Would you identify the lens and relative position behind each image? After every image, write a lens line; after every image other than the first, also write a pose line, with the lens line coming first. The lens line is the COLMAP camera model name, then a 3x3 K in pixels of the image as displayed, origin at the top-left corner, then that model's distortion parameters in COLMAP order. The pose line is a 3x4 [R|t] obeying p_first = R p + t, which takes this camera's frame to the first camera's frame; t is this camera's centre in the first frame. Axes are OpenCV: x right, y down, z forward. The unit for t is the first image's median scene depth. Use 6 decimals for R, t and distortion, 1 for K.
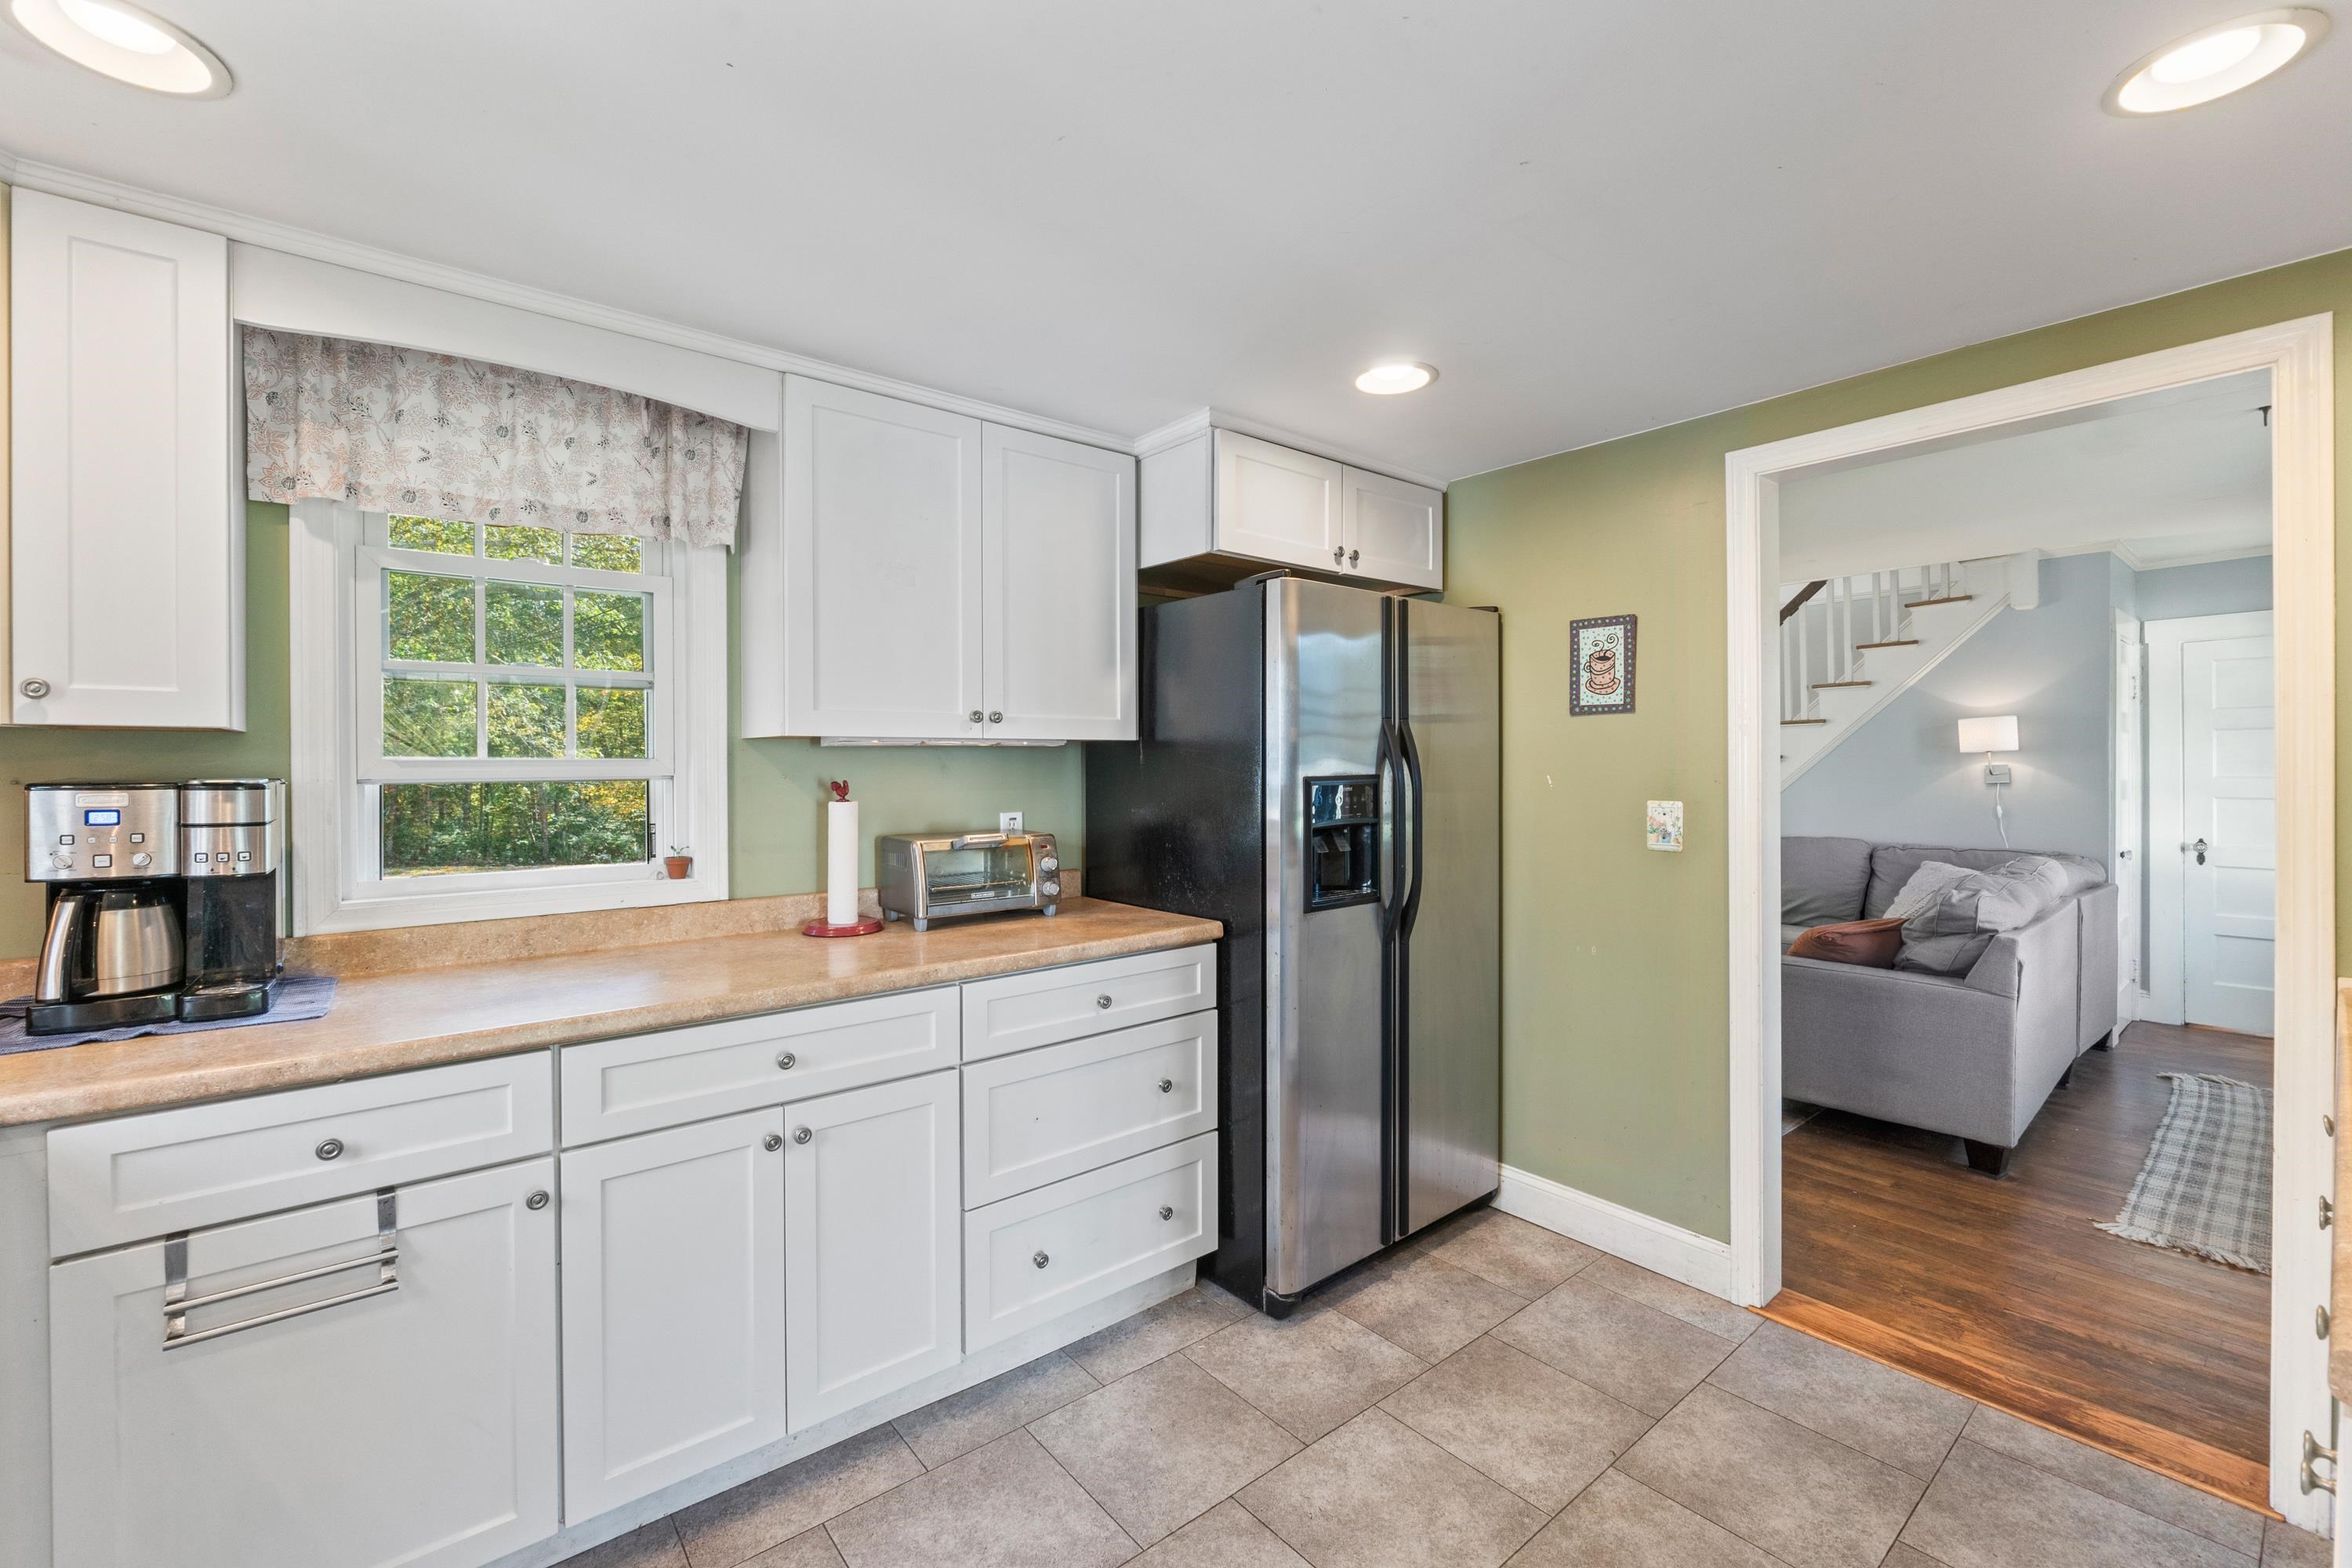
lens RADIAL K [[991.9, 0, 1176.8], [0, 991.9, 766.9], [0, 0, 1]] dist [-0.007371, 0.000575]
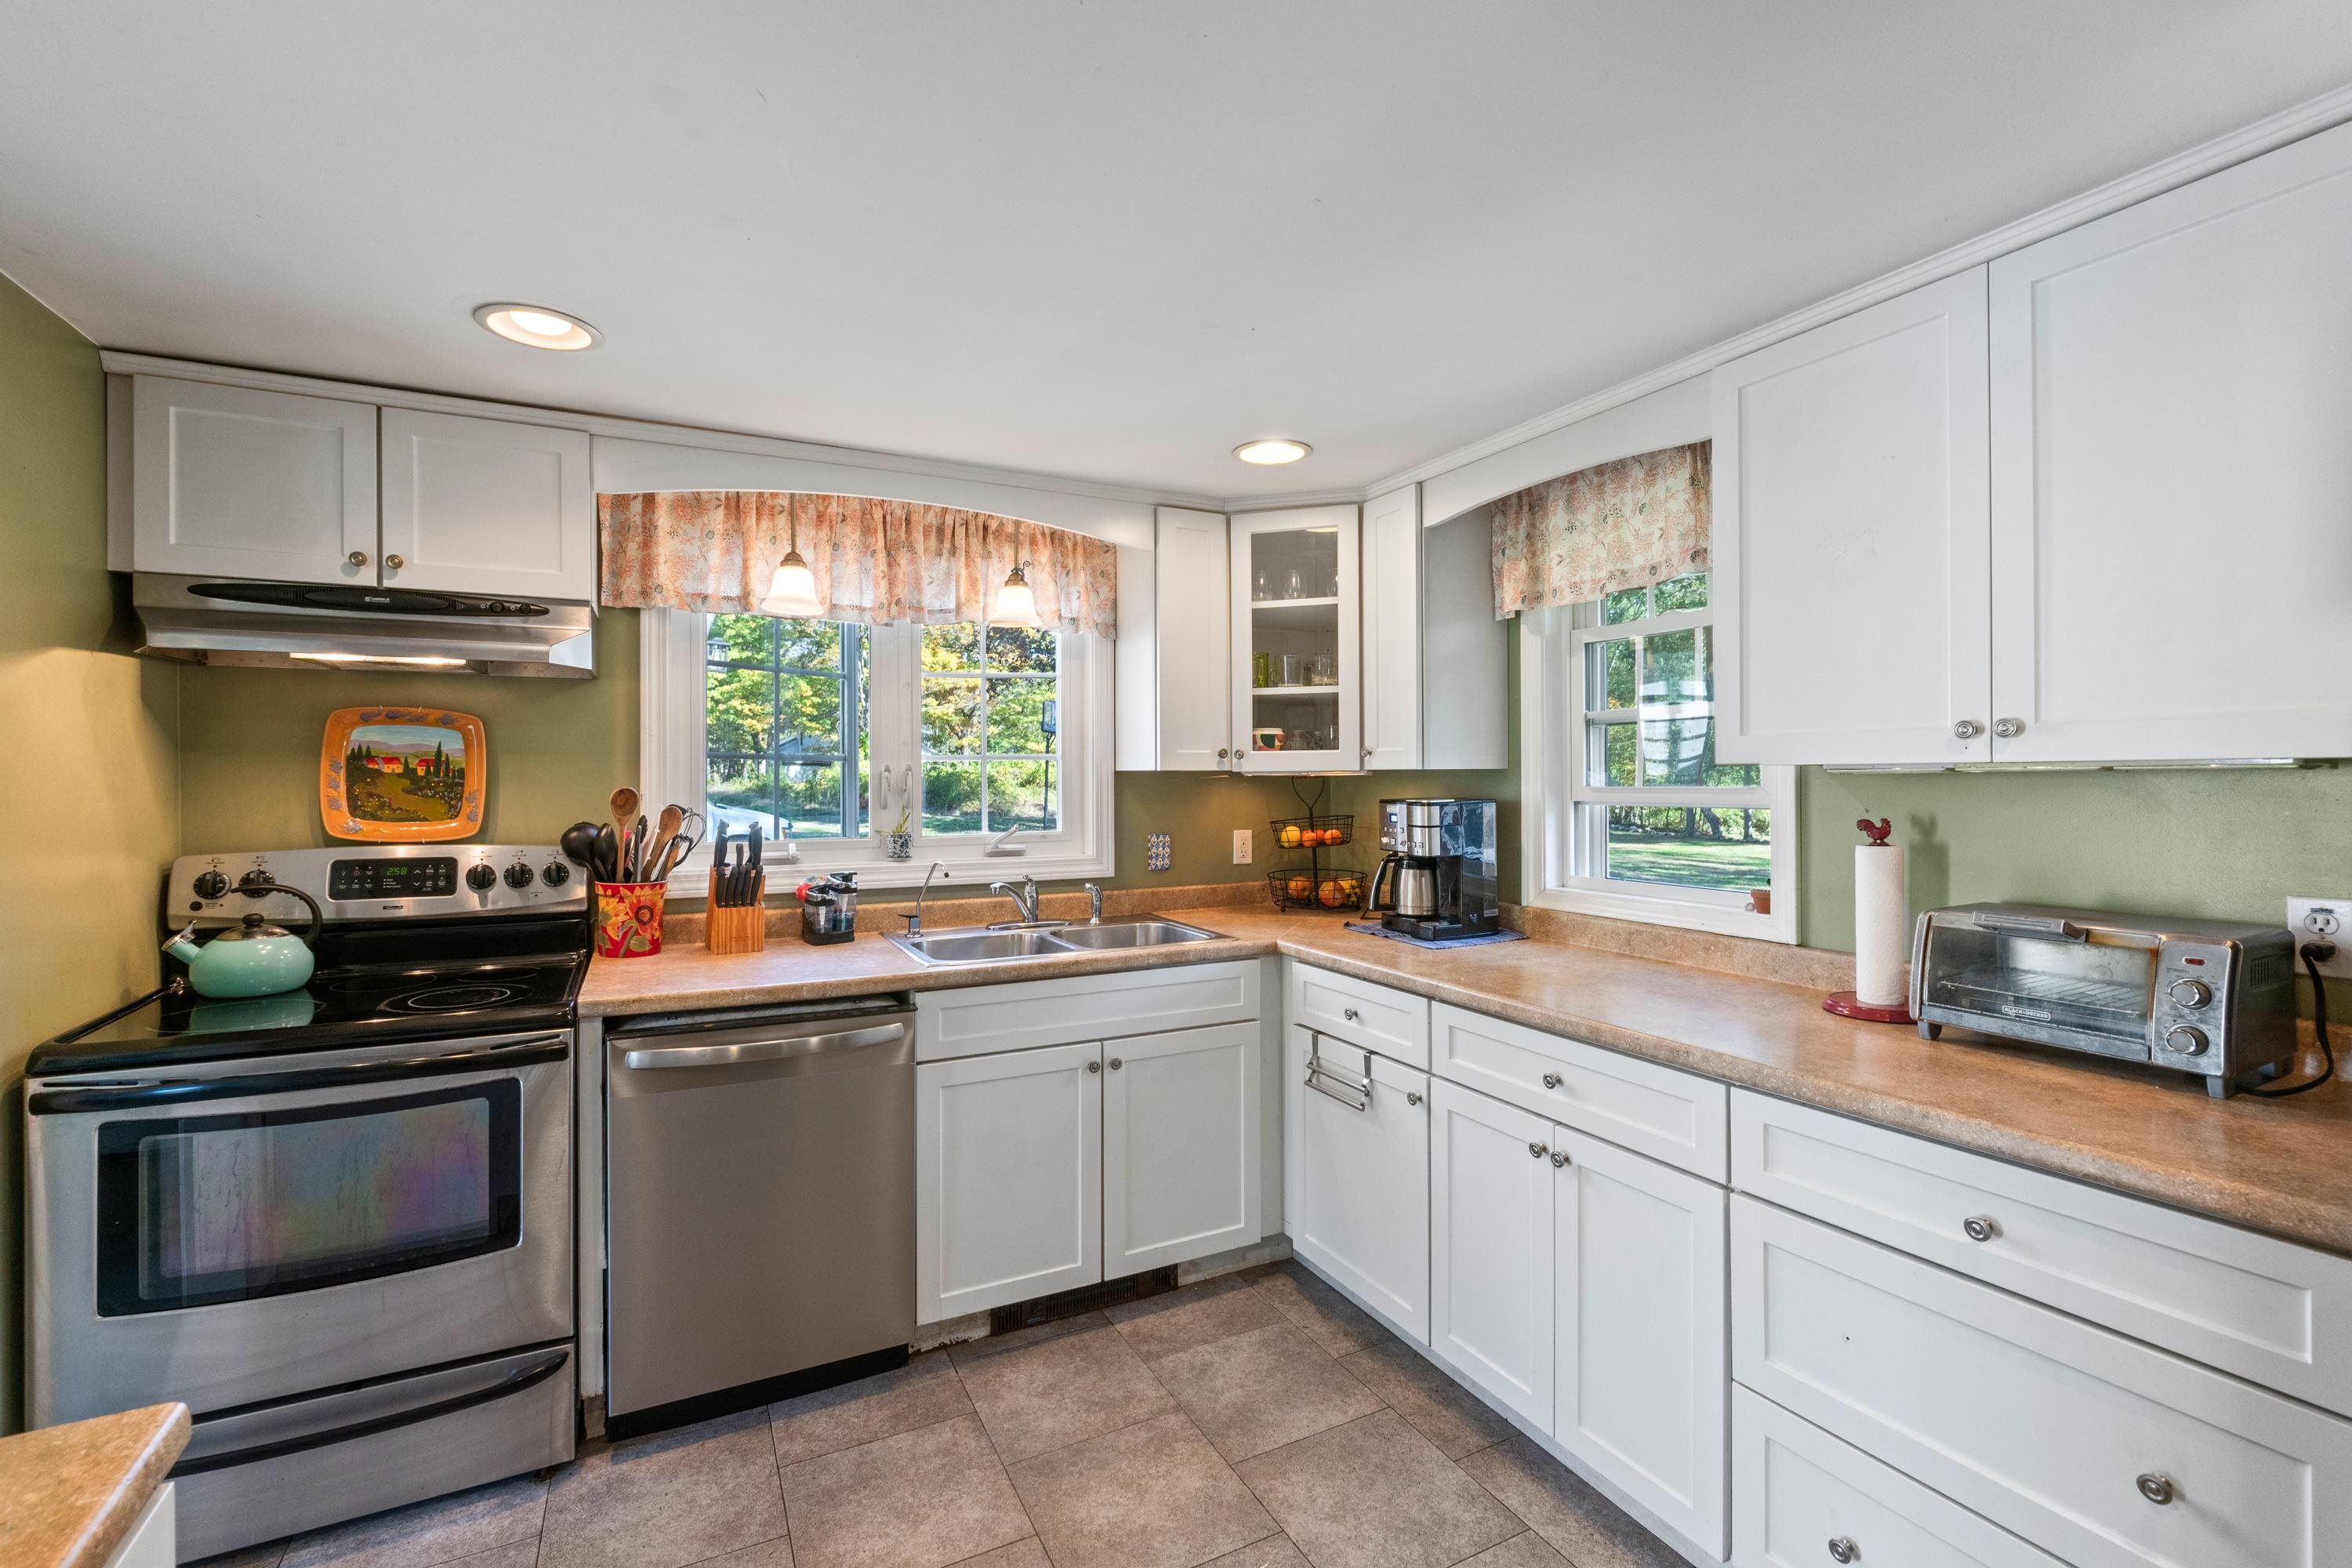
lens RADIAL K [[991.9, 0, 1174.3], [0, 991.9, 786.4], [0, 0, 1]] dist [-0.007371, 0.000575]
pose [[-0.206925, 0.012959, -0.978271, 0.624577], [-0.001141, 0.999908, 0.013487, -0.025115], [0.978356, 0.003907, -0.206891, 0.726883]]
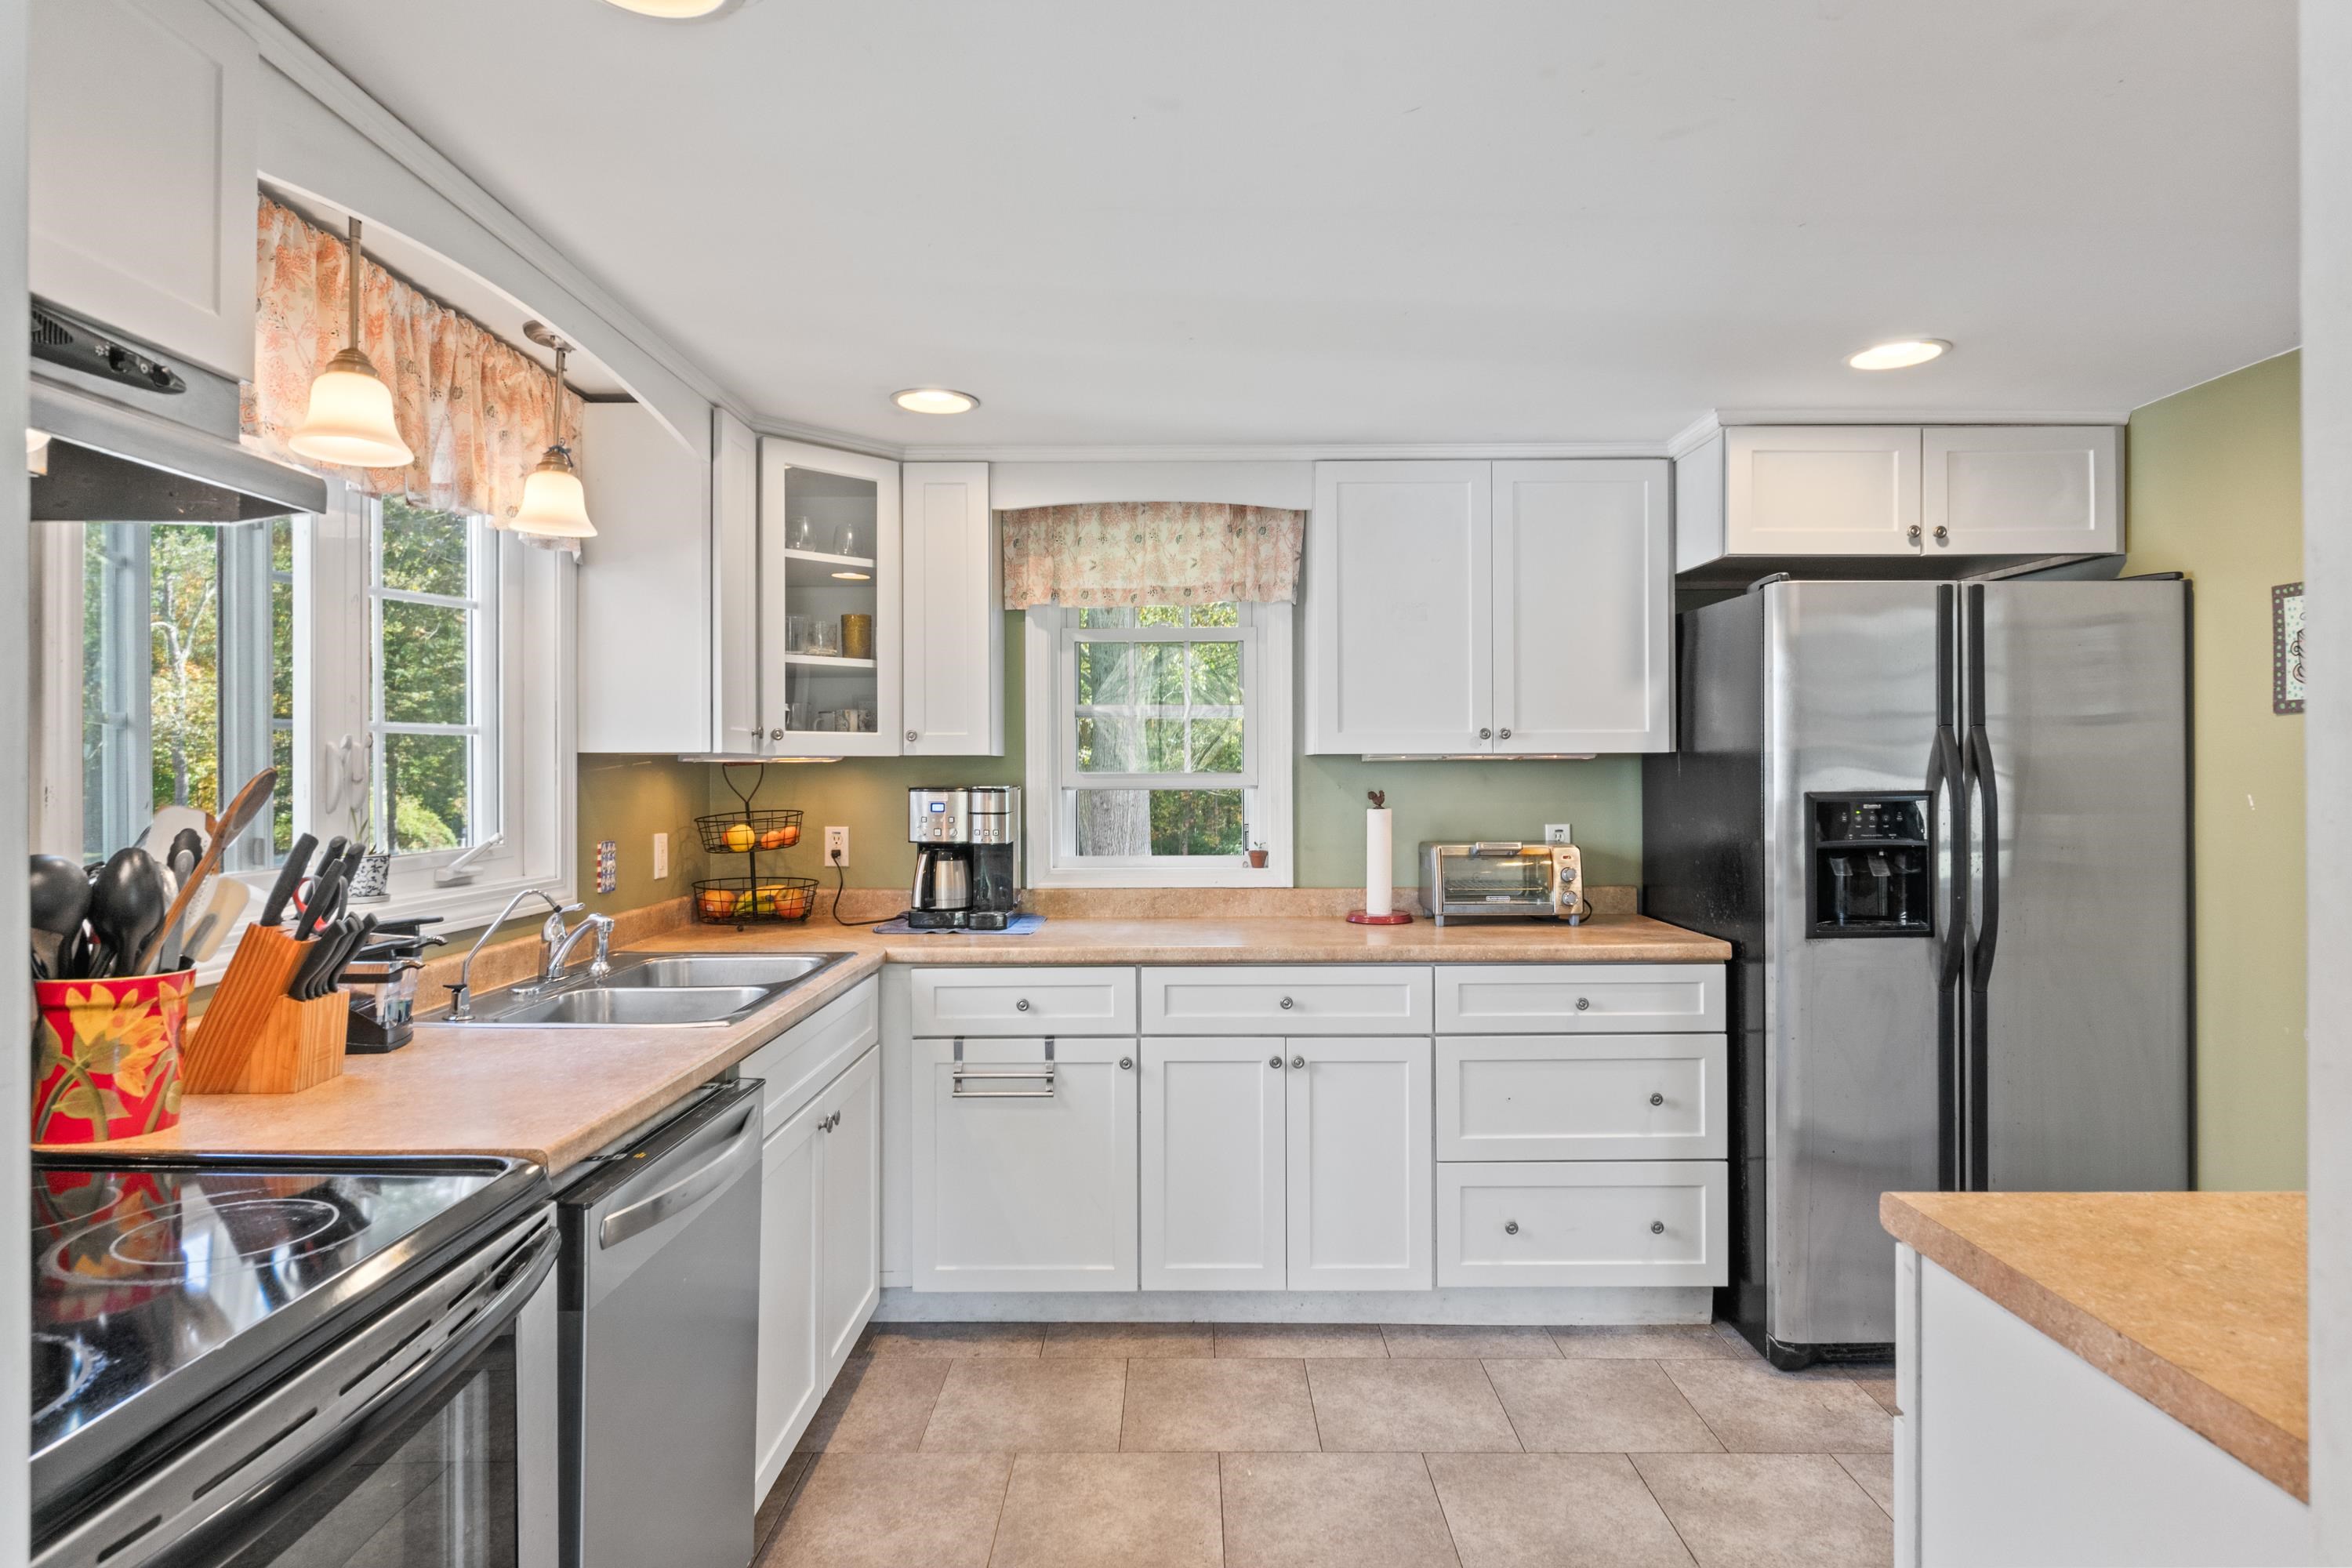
lens RADIAL K [[1278.8, 0, 1154.8], [0, 1278.8, 773.9], [0, 0, 1]] dist [0.004466, -0.000593]
pose [[0.762683, 0.002219, -0.646769, 0.503936], [-0.002454, 0.999997, 0.000537, -0.007495], [0.646768, 0.001177, 0.762686, -0.363407]]
